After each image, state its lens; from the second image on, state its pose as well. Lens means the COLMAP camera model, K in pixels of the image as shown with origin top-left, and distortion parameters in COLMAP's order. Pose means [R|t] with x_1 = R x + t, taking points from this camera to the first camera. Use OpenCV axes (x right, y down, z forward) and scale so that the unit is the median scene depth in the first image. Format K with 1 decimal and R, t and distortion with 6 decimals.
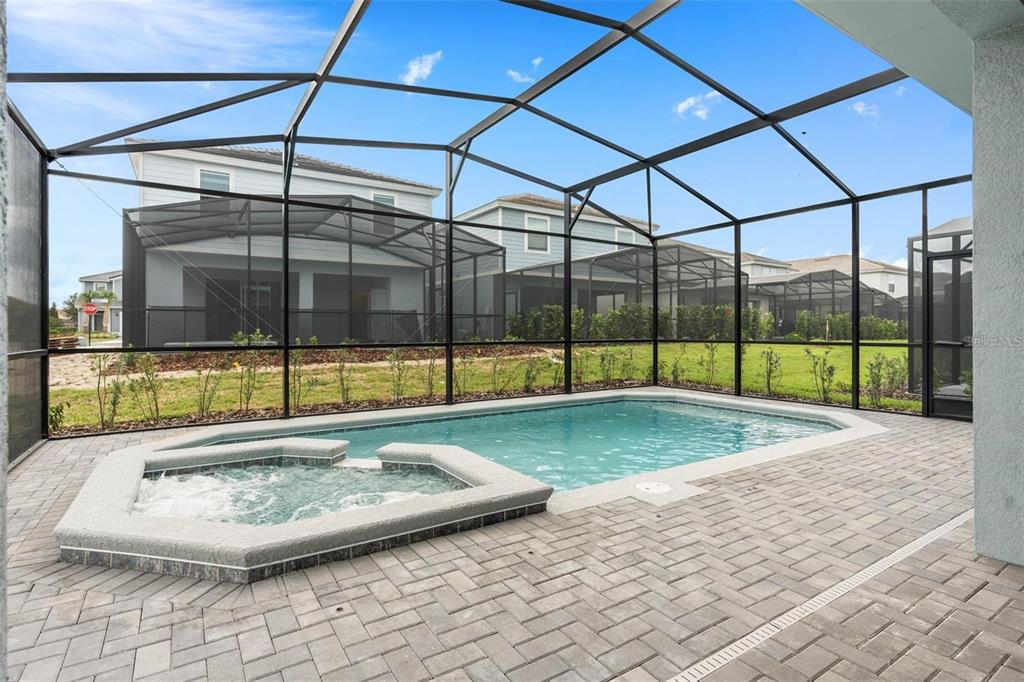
lens RADIAL K [[489.8, 0, 491.4], [0, 489.8, 332.3], [0, 0, 1]] dist [-0.000963, 0.000353]
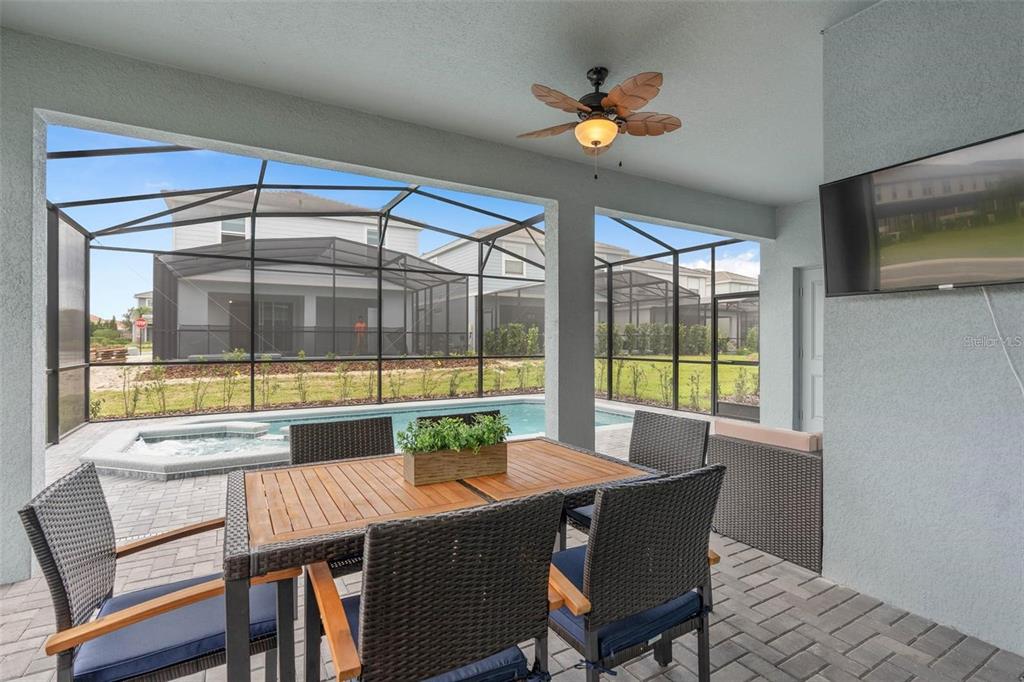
lens RADIAL K [[489.8, 0, 513.5], [0, 489.8, 339.4], [0, 0, 1]] dist [-0.000963, 0.000353]
pose [[0.998743, 0.002442, -0.050061, 0.309248], [-0.002614, 0.999991, -0.003370, -0.024039], [0.050053, 0.003497, 0.998740, -0.288118]]
